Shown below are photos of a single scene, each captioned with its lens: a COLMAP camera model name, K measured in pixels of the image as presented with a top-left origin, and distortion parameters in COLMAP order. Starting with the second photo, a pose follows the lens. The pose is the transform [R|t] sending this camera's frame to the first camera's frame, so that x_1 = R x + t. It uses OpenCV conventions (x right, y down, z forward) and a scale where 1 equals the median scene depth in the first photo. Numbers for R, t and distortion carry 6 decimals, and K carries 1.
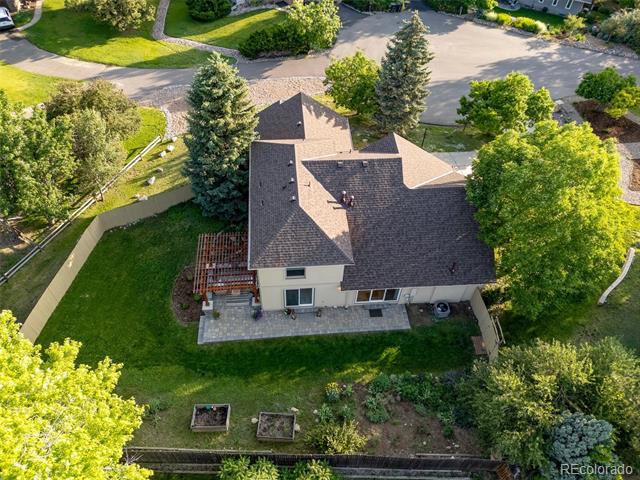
lens RADIAL K [[461.0, 0, 320.0], [0, 461.0, 240.0], [0, 0, 1]] dist [0.043075, -0.006905]
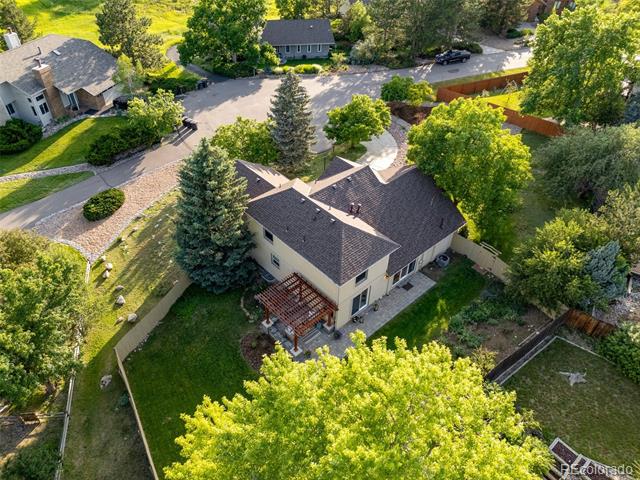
lens RADIAL K [[461.0, 0, 320.0], [0, 461.0, 240.0], [0, 0, 1]] dist [0.043075, -0.006905]
pose [[0.793389, -0.415591, 0.444768, -0.425445], [0.473619, 0.880451, -0.022160, -0.024641], [-0.382387, 0.228232, 0.895372, -0.021371]]
